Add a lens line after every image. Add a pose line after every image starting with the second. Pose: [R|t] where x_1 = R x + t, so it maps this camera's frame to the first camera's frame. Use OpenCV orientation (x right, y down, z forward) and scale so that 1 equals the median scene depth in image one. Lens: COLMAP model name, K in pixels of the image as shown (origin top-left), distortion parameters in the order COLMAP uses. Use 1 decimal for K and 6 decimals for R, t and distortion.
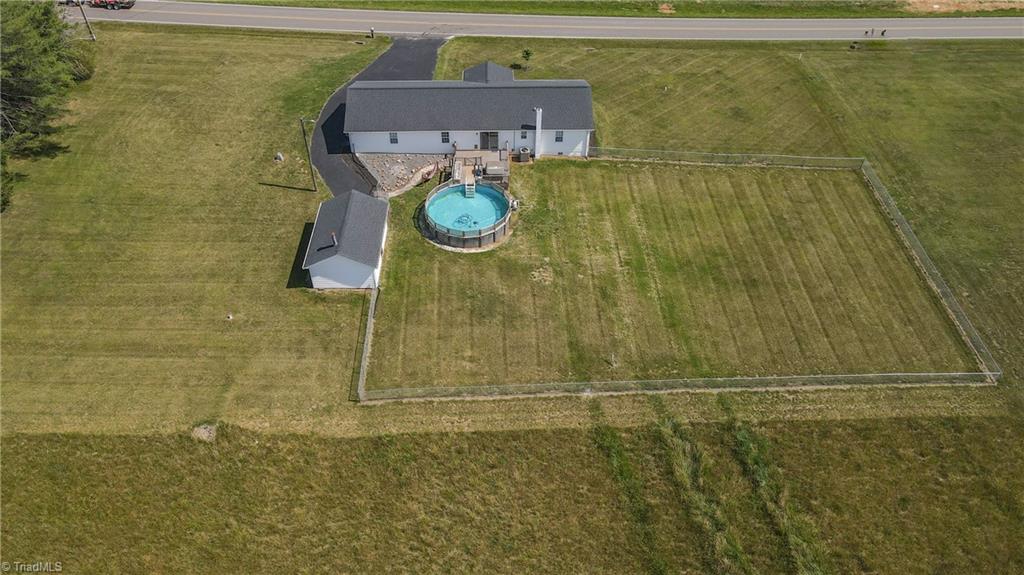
lens RADIAL K [[754.3, 0, 503.4], [0, 754.3, 287.6], [0, 0, 1]] dist [0.016145, 0.005073]
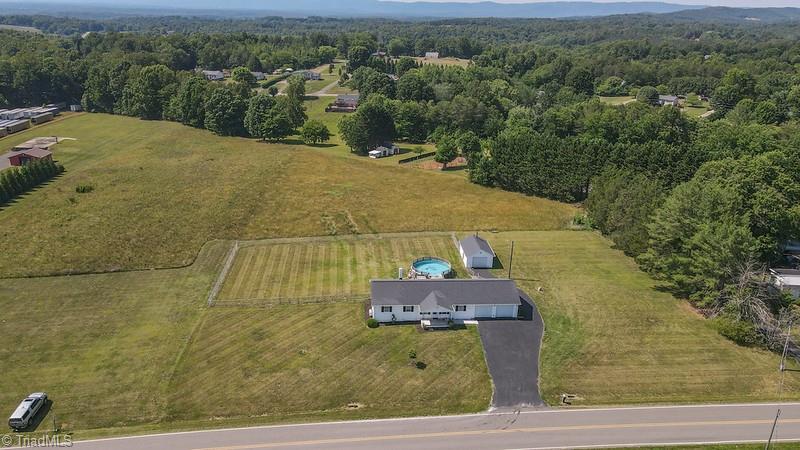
lens RADIAL K [[583.2, 0, 400.0], [0, 583.2, 225.0], [0, 0, 1]] dist [0.000941, 0.000902]
pose [[-0.997697, -0.007972, -0.067360, 0.158883], [-0.064039, 0.438035, 0.896674, -1.693179], [0.022358, 0.898922, -0.437537, 1.672207]]
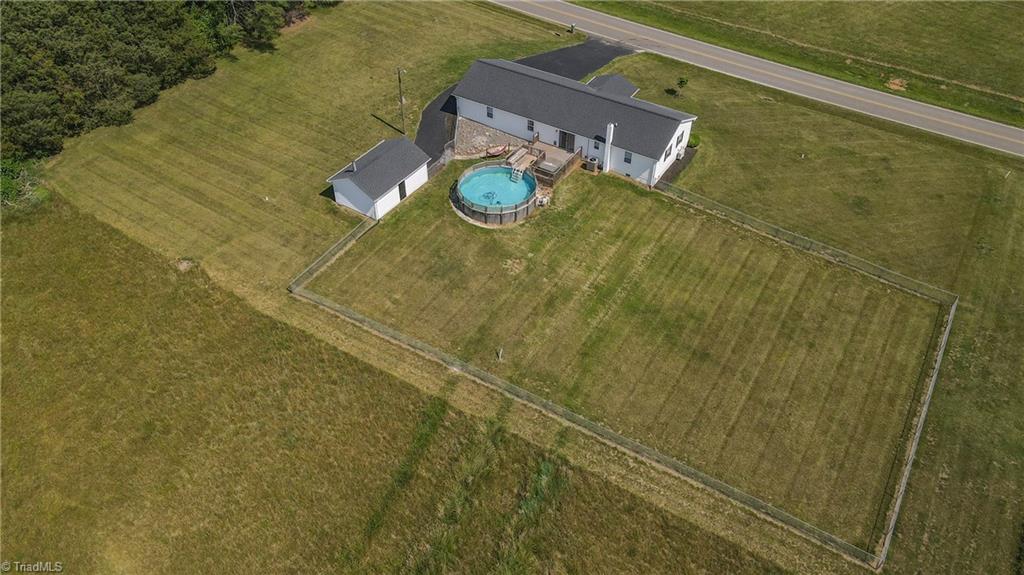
lens RADIAL K [[754.3, 0, 503.4], [0, 754.3, 287.6], [0, 0, 1]] dist [0.016145, 0.005073]
pose [[0.833099, 0.374153, -0.407377, 0.464173], [-0.382126, 0.921809, 0.065172, -0.049507], [0.399909, 0.101375, 0.910932, 0.046069]]
